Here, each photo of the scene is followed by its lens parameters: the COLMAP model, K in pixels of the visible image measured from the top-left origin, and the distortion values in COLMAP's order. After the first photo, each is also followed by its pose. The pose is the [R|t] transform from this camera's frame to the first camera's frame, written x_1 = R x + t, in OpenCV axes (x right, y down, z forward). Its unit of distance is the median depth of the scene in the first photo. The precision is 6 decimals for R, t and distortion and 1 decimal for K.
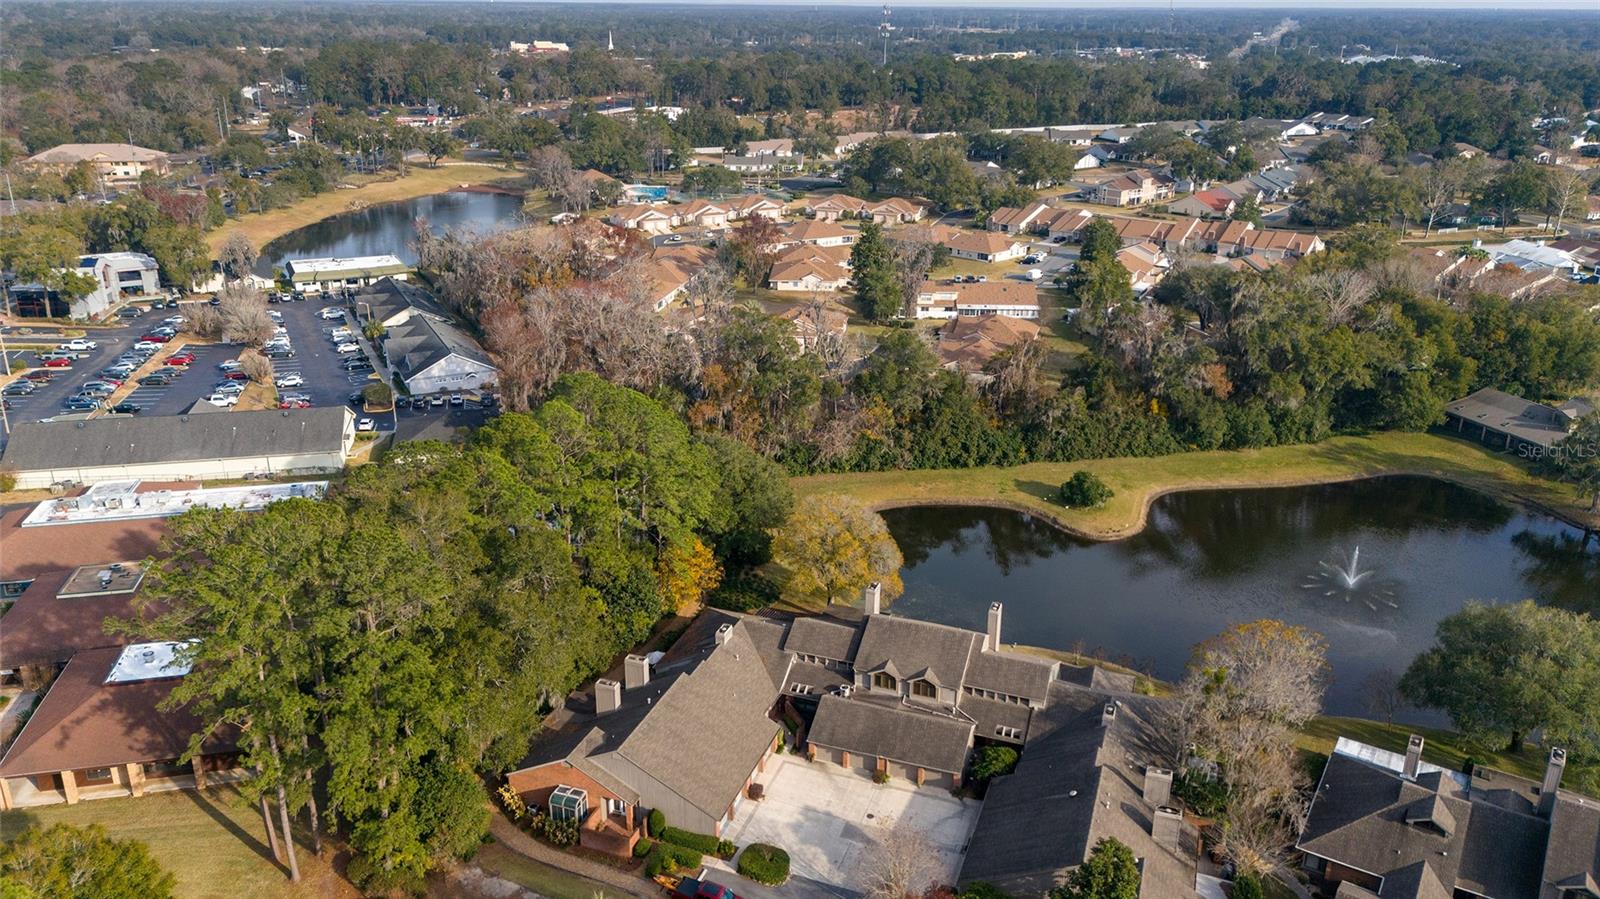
lens RADIAL K [[1166.0, 0, 809.1], [0, 1166.0, 462.3], [0, 0, 1]] dist [0.068726, -0.071065]
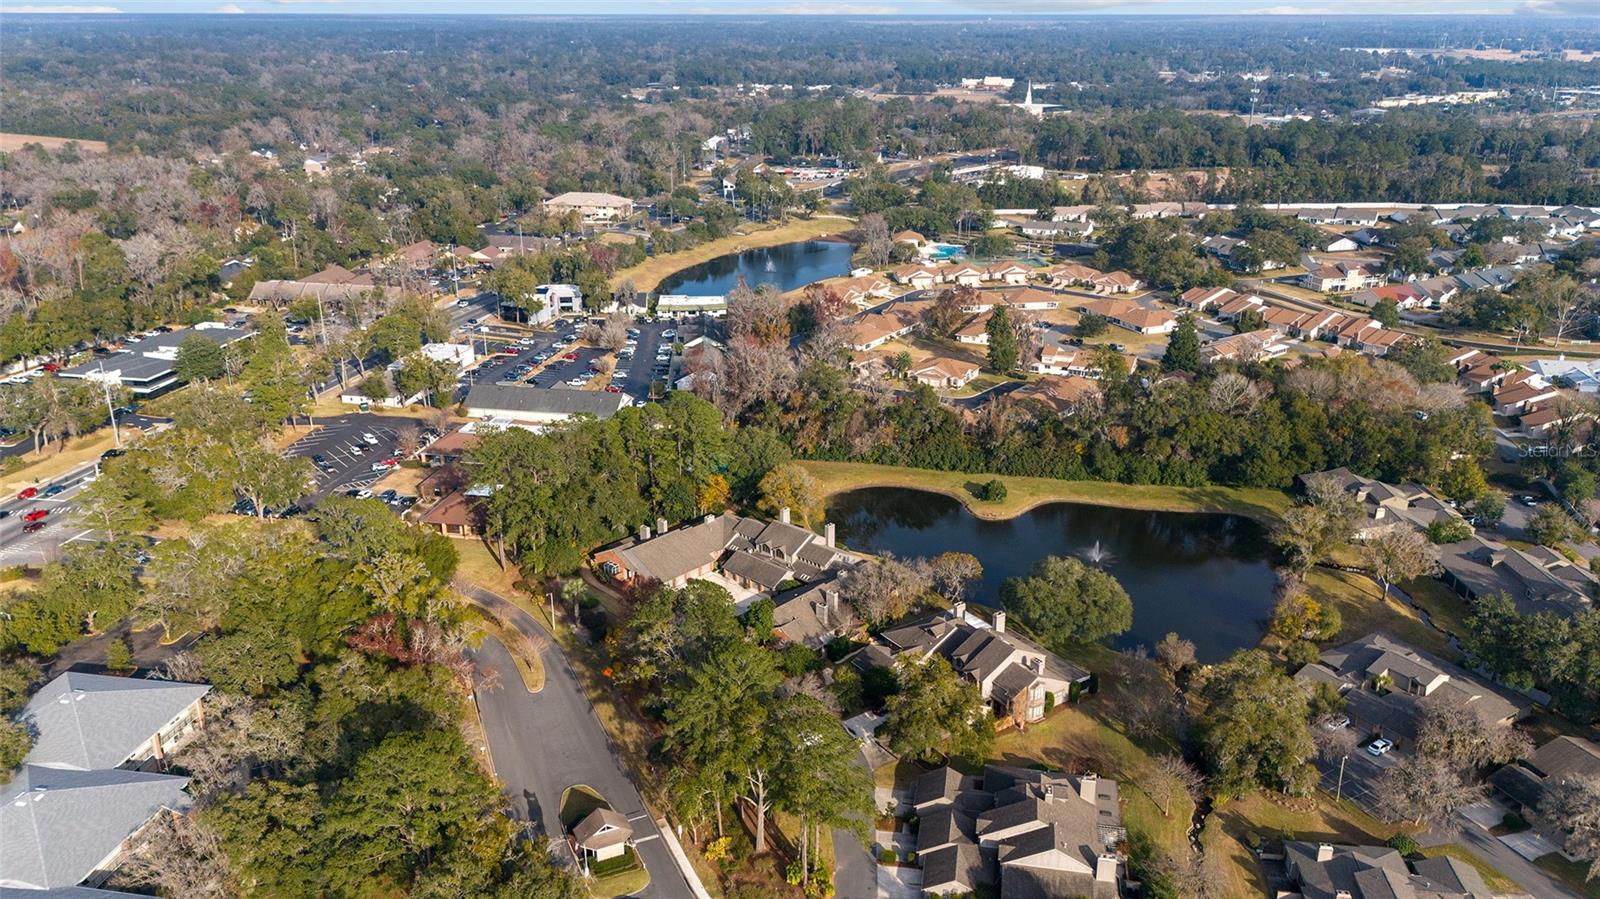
lens RADIAL K [[1166.0, 0, 804.7], [0, 1166.0, 452.9], [0, 0, 1]] dist [0.068726, -0.071065]
pose [[0.922303, 0.125835, -0.365407, 0.394958], [-0.131855, 0.991232, 0.008543, -0.005827], [0.363278, 0.040302, 0.930809, -0.428035]]
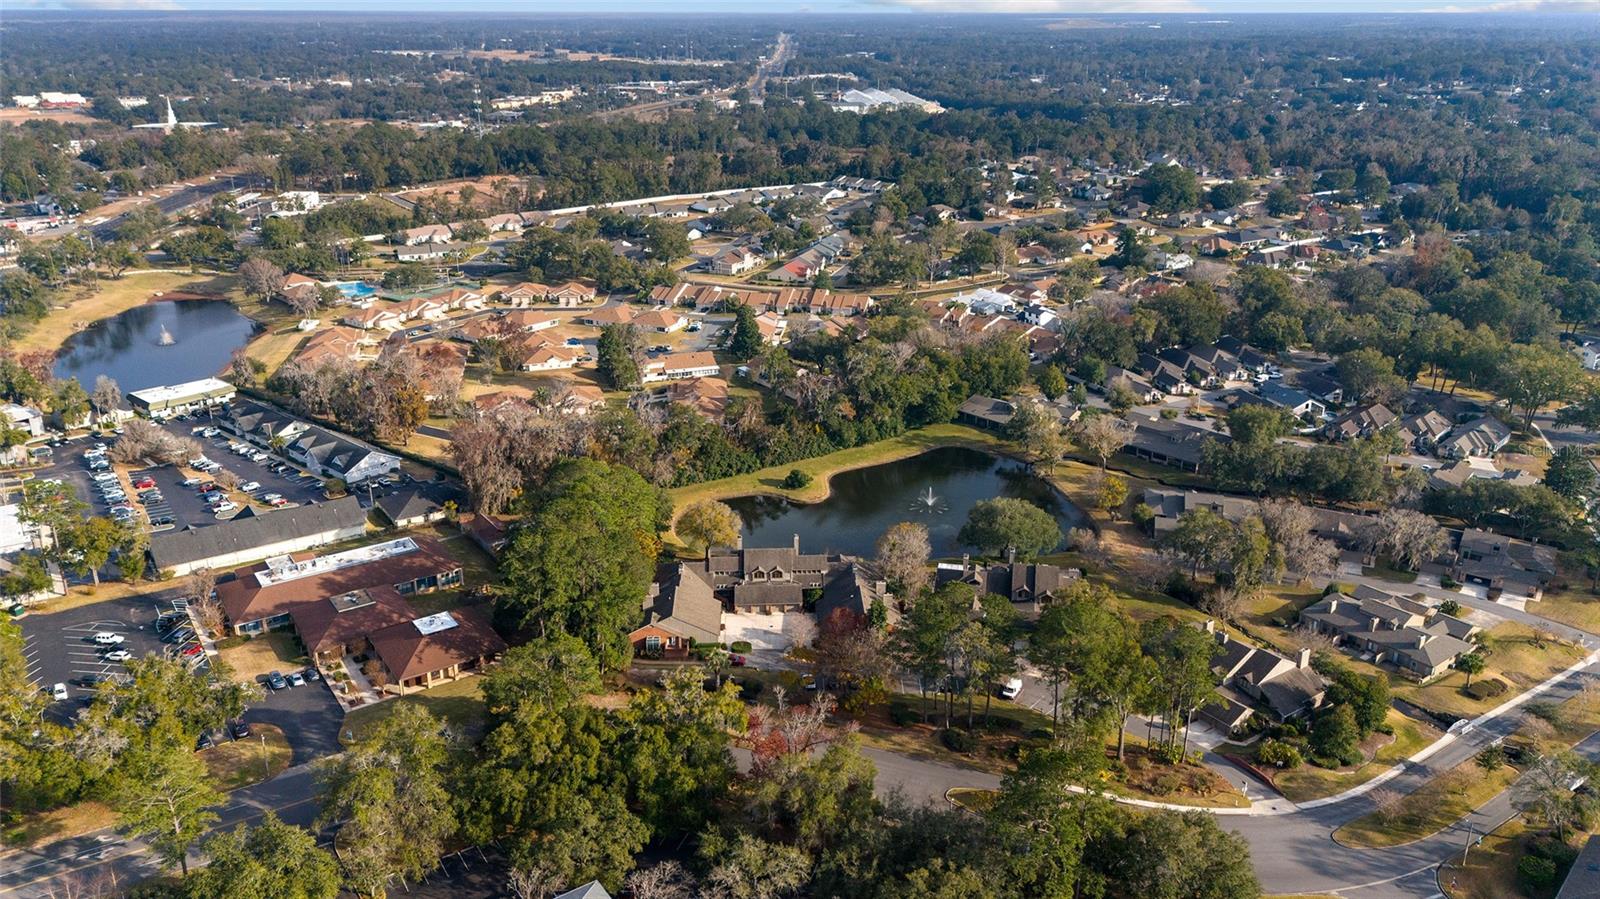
lens RADIAL K [[1166.0, 0, 792.0], [0, 1166.0, 446.4], [0, 0, 1]] dist [0.068726, -0.071065]
pose [[0.930764, -0.137125, 0.338933, -0.272322], [0.142612, 0.989740, 0.008790, -0.031452], [-0.336661, 0.040154, 0.940769, -0.519450]]
